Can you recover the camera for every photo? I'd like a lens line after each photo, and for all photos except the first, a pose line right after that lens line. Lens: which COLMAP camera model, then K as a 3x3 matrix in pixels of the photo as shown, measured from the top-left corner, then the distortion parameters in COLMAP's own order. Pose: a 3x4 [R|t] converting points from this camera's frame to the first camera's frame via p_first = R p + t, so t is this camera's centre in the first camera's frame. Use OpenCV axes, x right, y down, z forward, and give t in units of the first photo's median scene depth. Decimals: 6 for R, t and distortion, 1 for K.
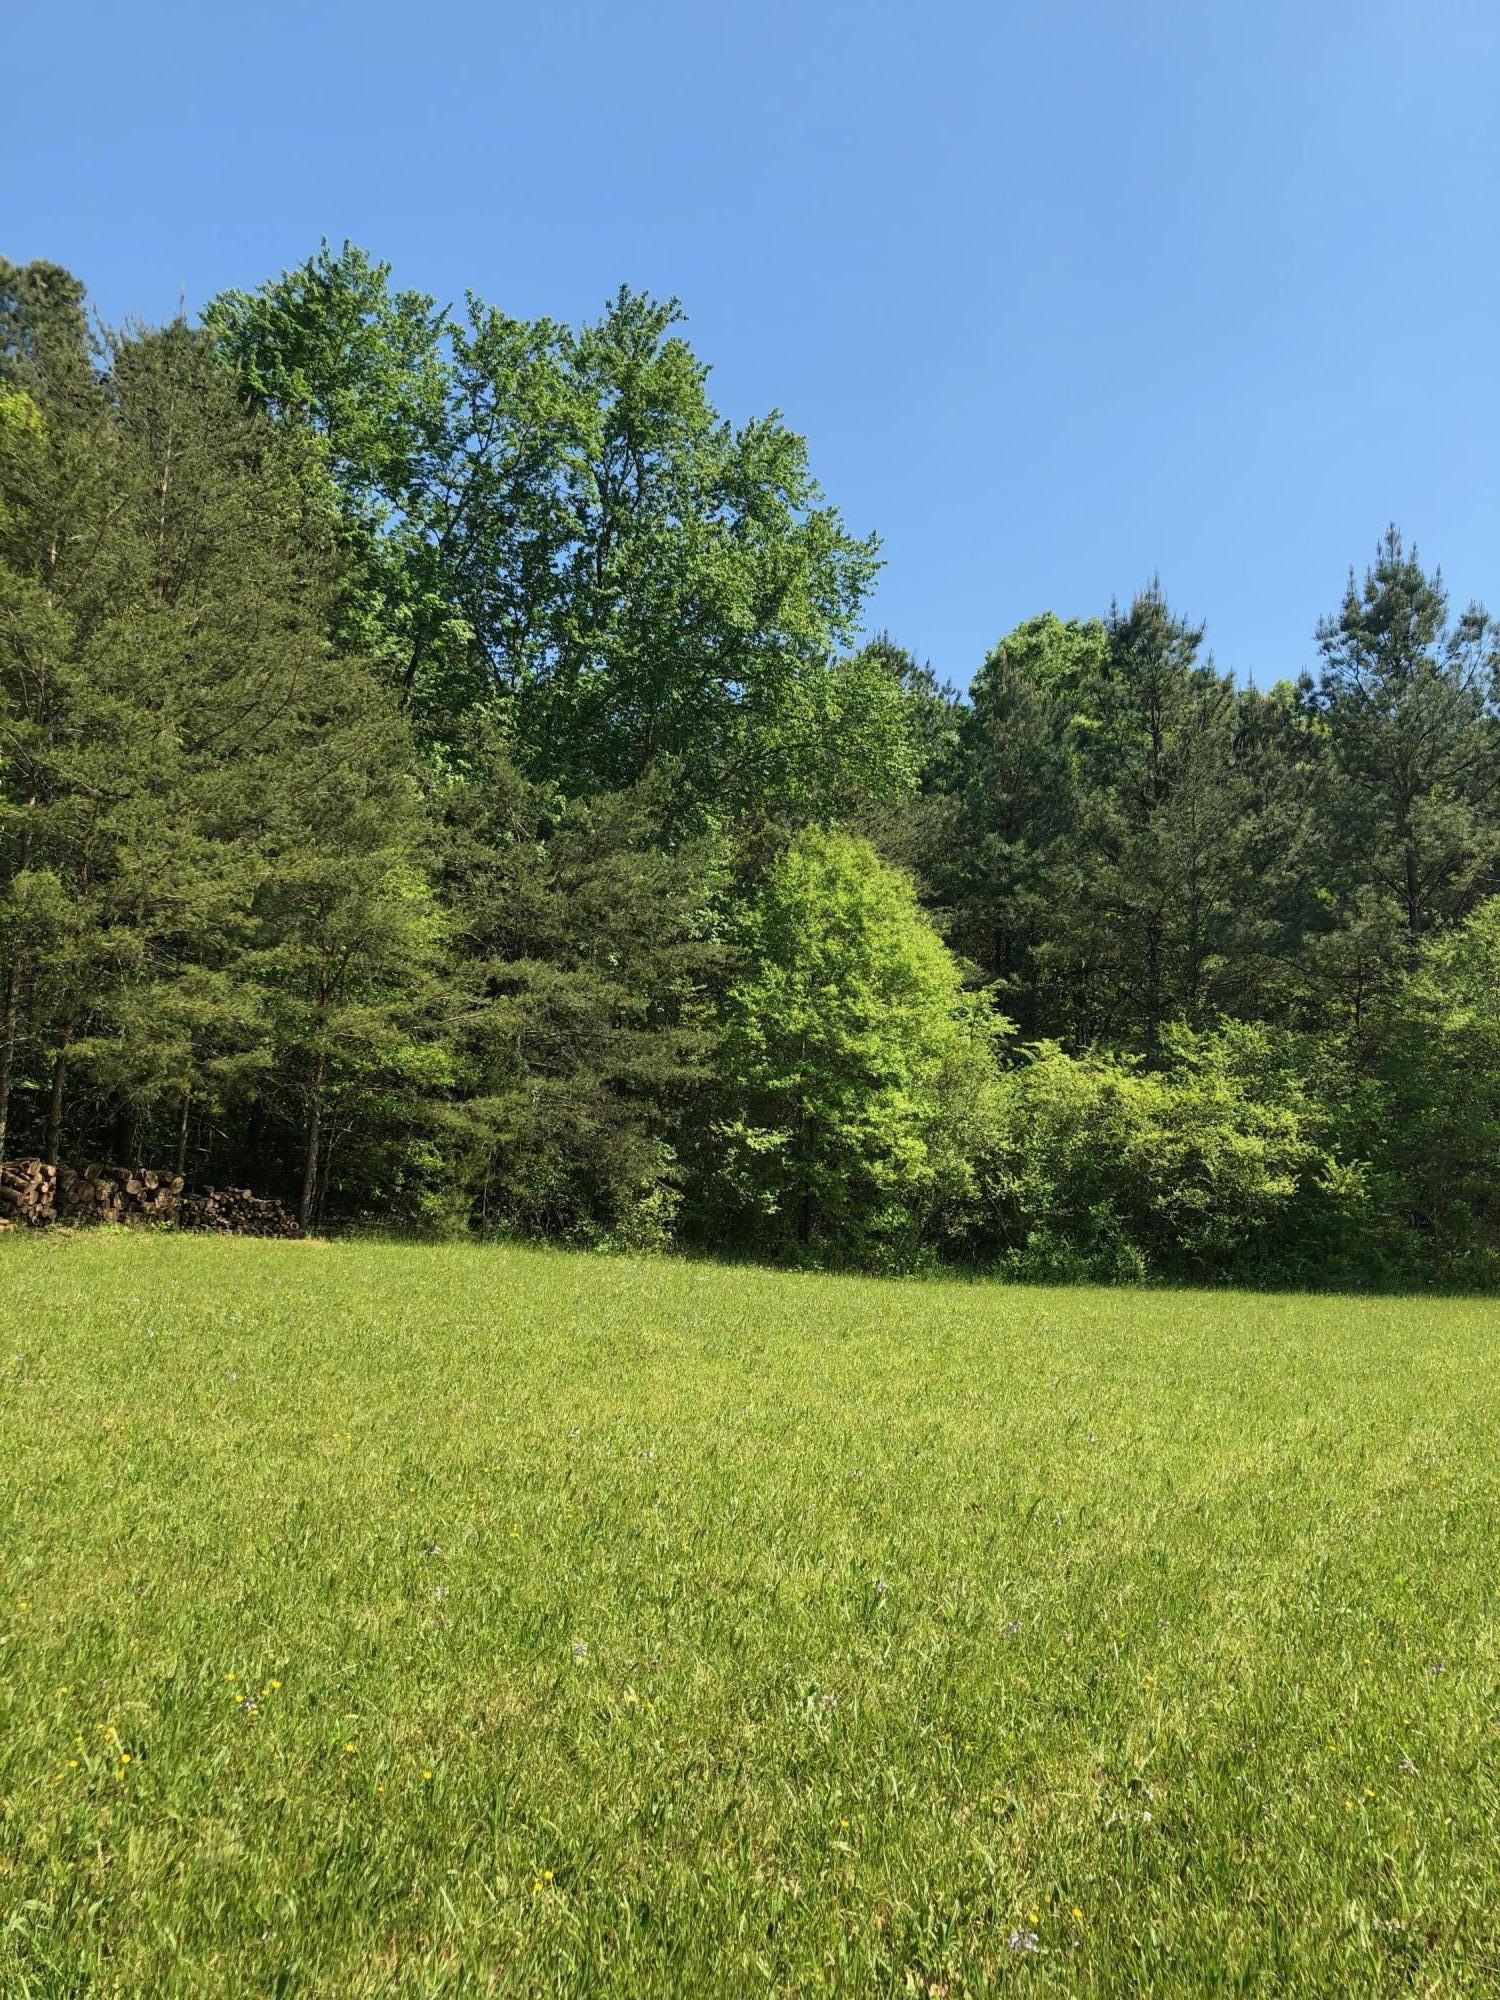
lens RADIAL K [[1612.3, 0, 750.0], [0, 1612.3, 1000.0], [0, 0, 1]] dist [-0.029396, -0.003327]
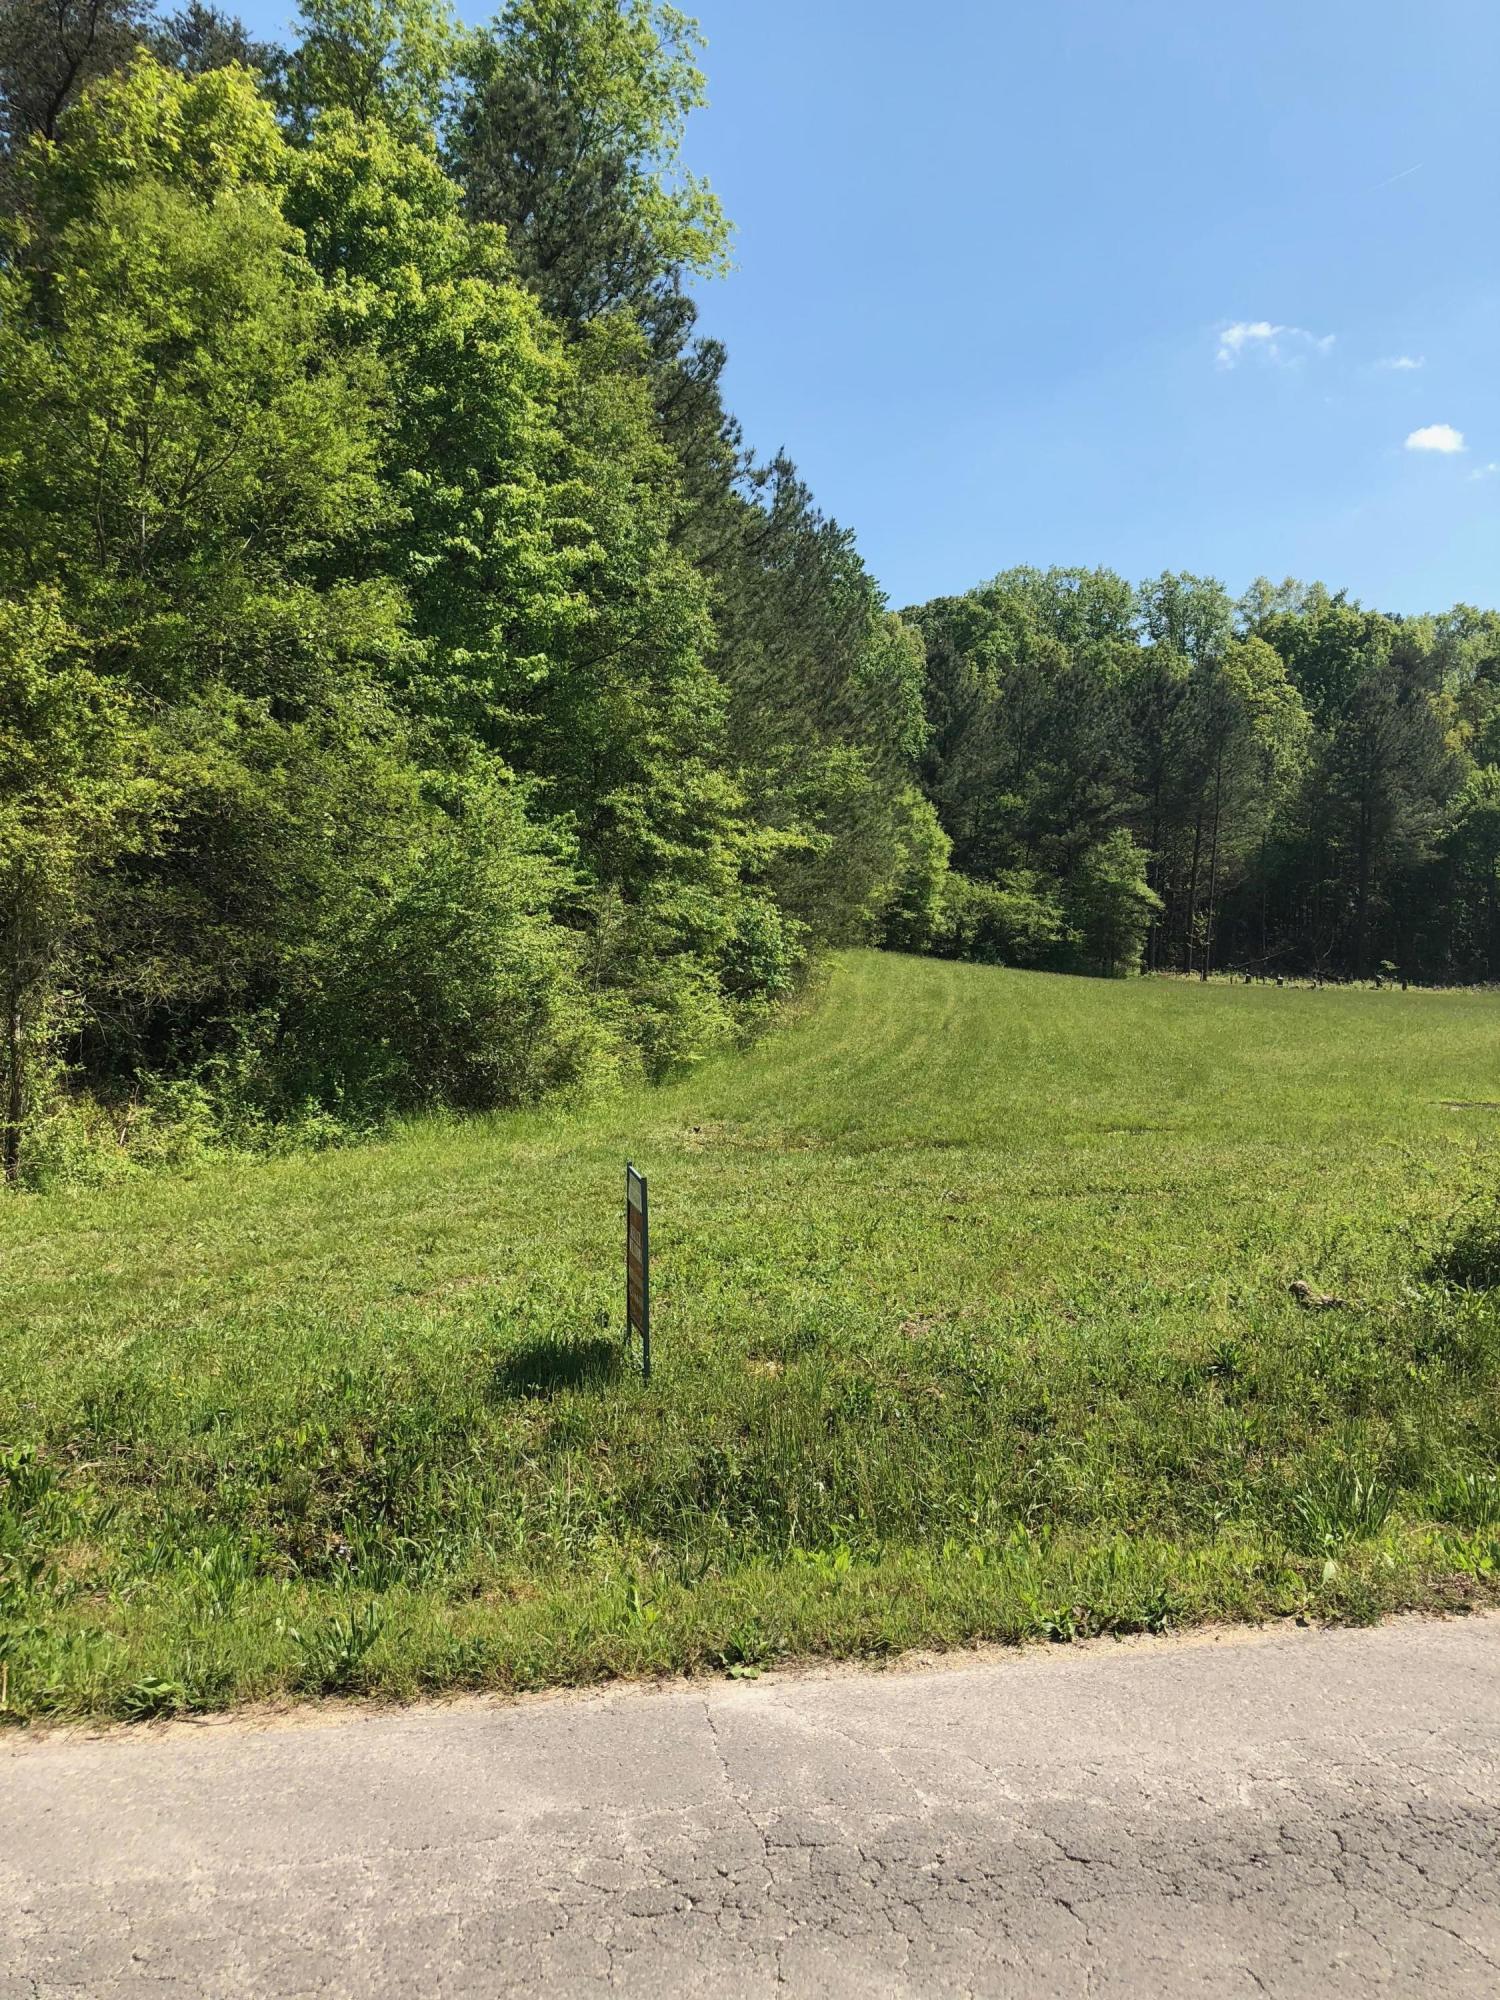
lens RADIAL K [[1612.3, 0, 750.0], [0, 1612.3, 1000.0], [0, 0, 1]] dist [-0.029396, -0.003327]
pose [[0.878827, 0.012449, 0.476978, -1.375867], [-0.104495, 0.980414, 0.166942, -0.174787], [-0.465558, -0.196555, 0.862915, -1.088959]]
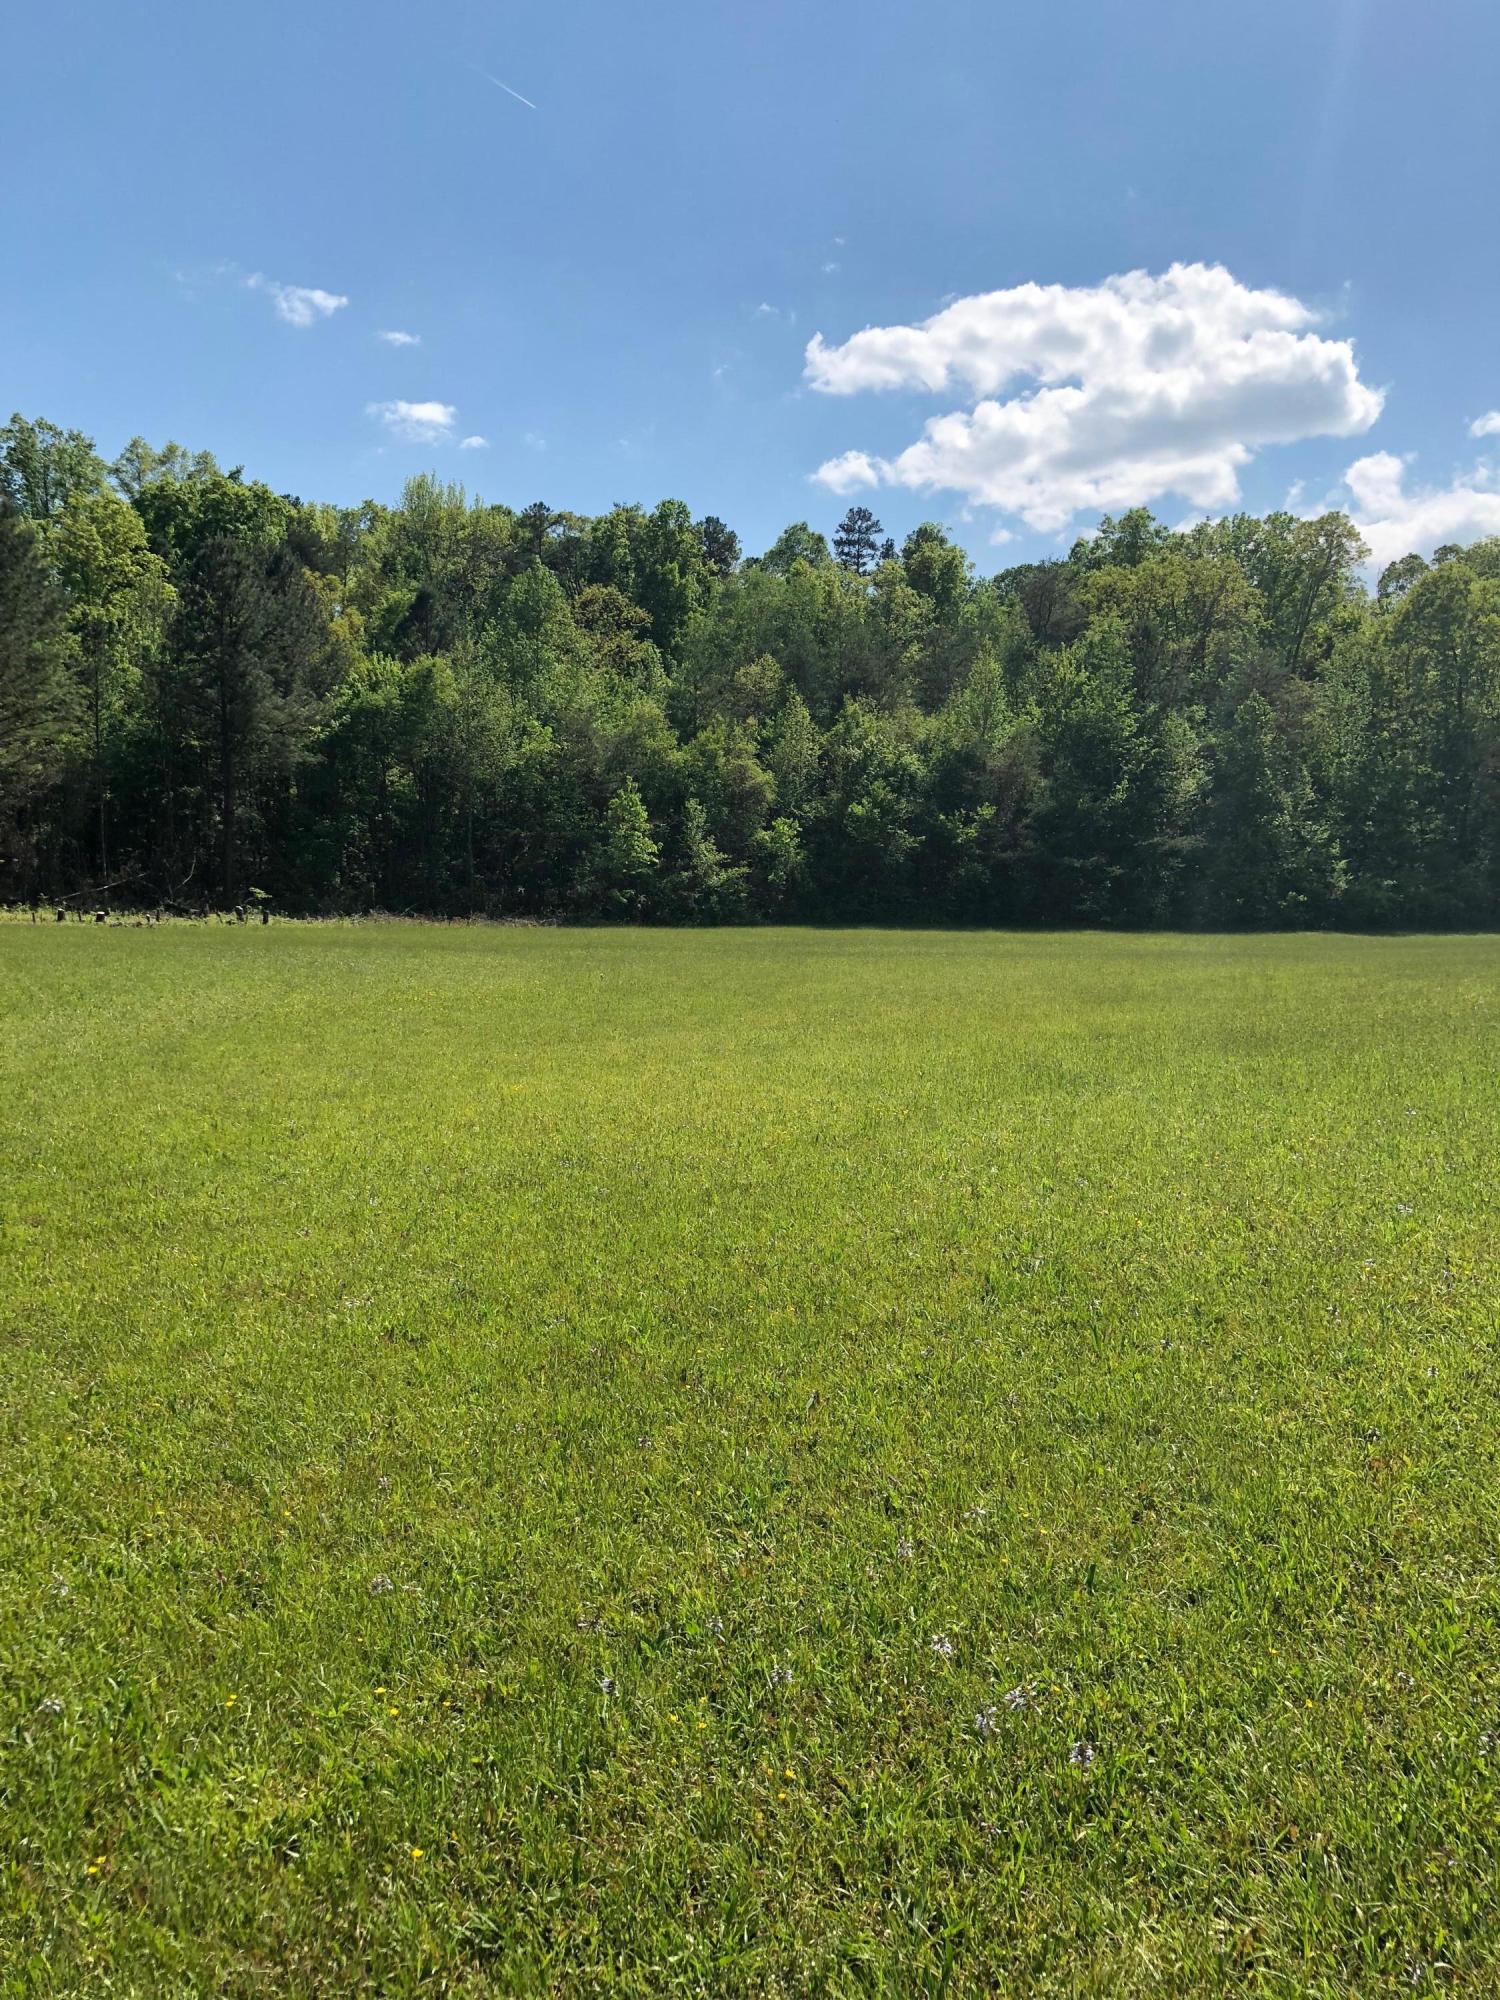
lens RADIAL K [[1600.3, 0, 760.4], [0, 1600.3, 996.9], [0, 0, 1]] dist [-0.016102, 0.000297]
pose [[0.436063, -0.045756, 0.898752, -0.700647], [-0.150460, 0.980942, 0.122941, -0.115189], [-0.887249, -0.188836, 0.420868, -0.733409]]
